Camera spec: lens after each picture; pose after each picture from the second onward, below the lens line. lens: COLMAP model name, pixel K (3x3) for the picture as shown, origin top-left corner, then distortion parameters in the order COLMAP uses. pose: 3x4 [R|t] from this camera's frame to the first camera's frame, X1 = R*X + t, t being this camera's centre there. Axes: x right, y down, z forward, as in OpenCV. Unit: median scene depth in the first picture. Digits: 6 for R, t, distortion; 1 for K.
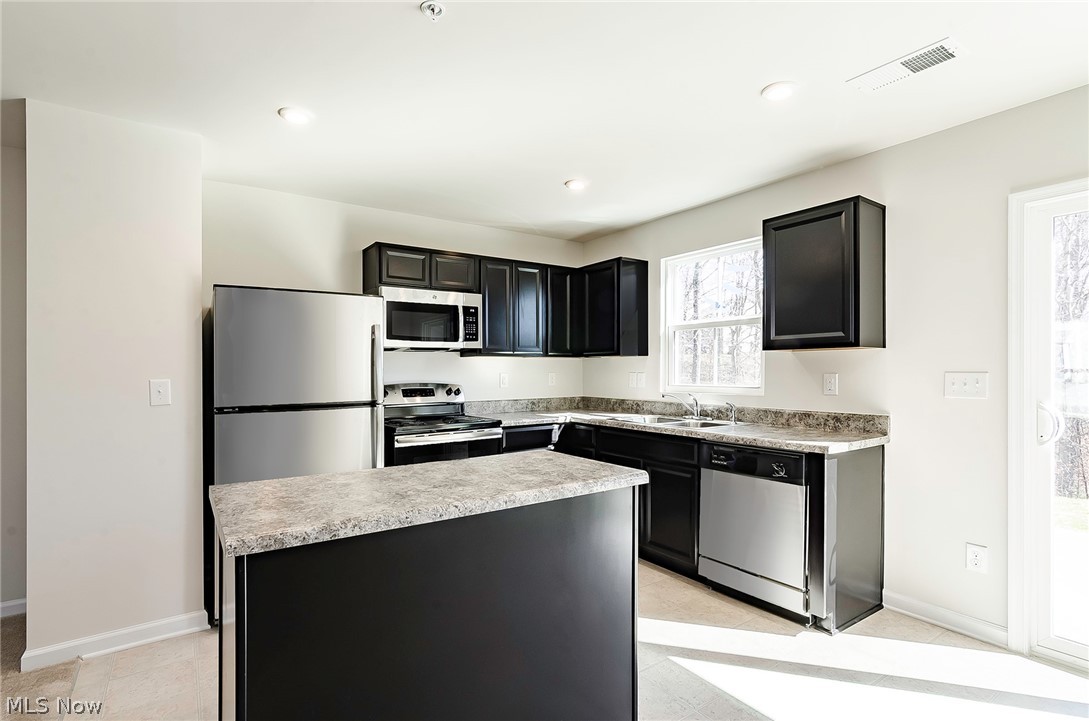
lens RADIAL K [[524.5, 0, 542.7], [0, 524.5, 365.2], [0, 0, 1]] dist [-0.011672, -0.000057]
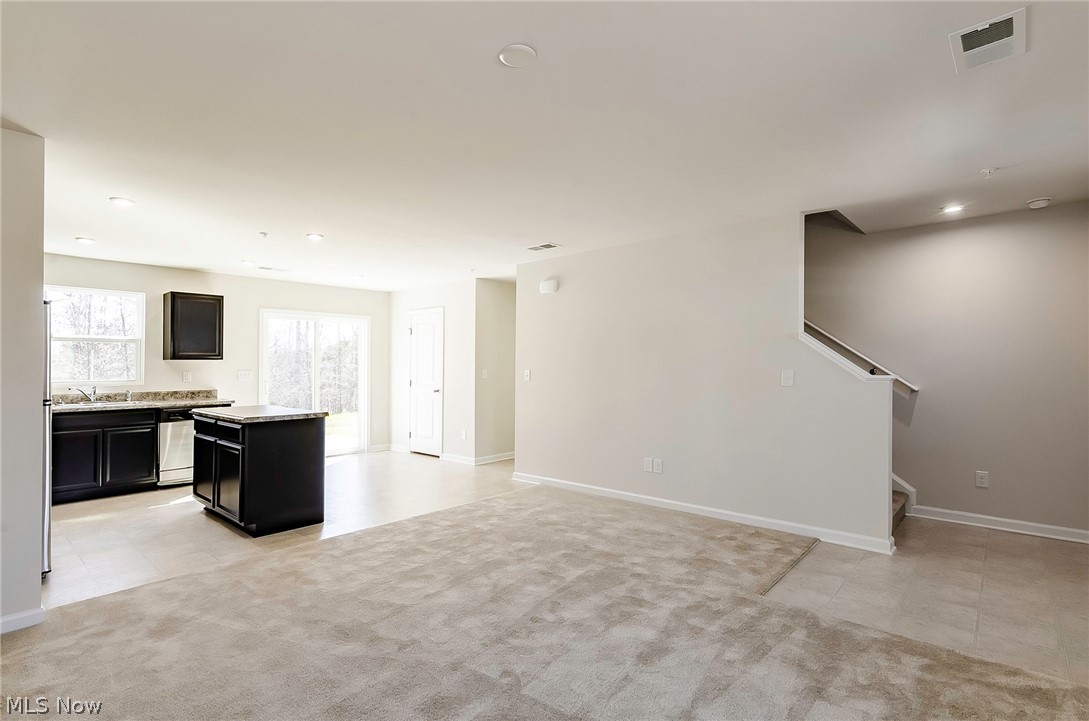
lens RADIAL K [[524.5, 0, 538.7], [0, 524.5, 345.5], [0, 0, 1]] dist [-0.011672, -0.000057]
pose [[-0.240546, 0.043457, 0.969664, -1.792546], [-0.002493, 0.998966, -0.045388, 0.003761], [-0.970634, -0.013335, -0.240189, 0.155427]]
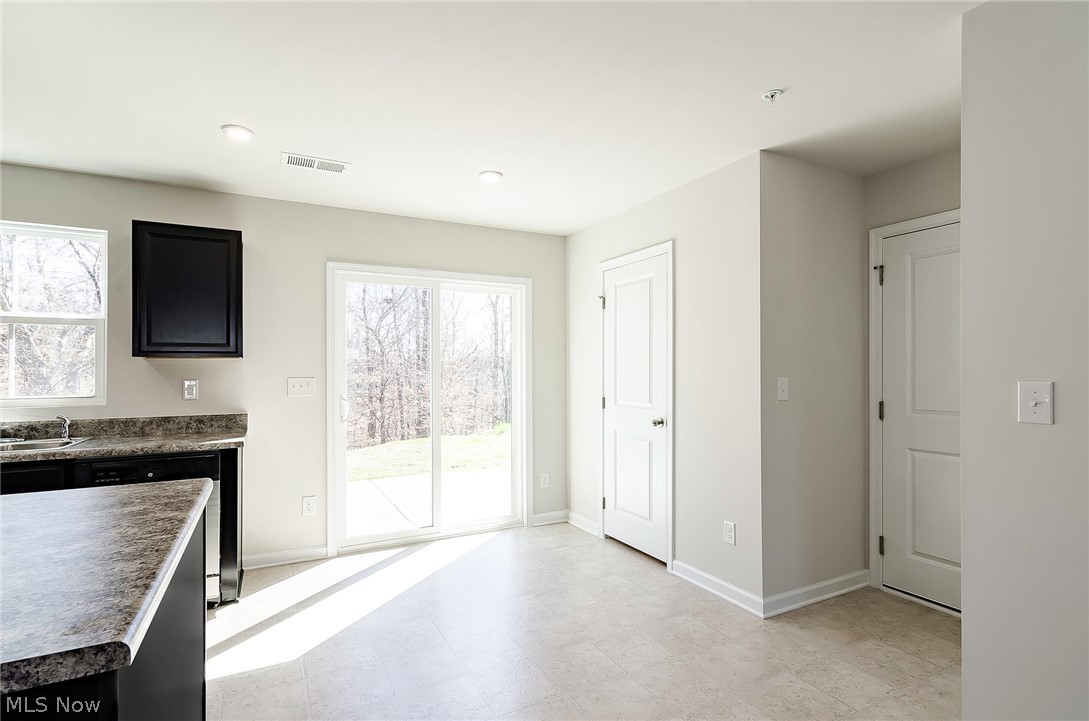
lens RADIAL K [[524.5, 0, 542.9], [0, 524.5, 363.1], [0, 0, 1]] dist [-0.011672, -0.000057]
pose [[0.105565, 0.020086, 0.994210, -0.456389], [-0.004431, 0.999796, -0.019728, -0.001010], [-0.994403, -0.002322, 0.105632, 0.159559]]
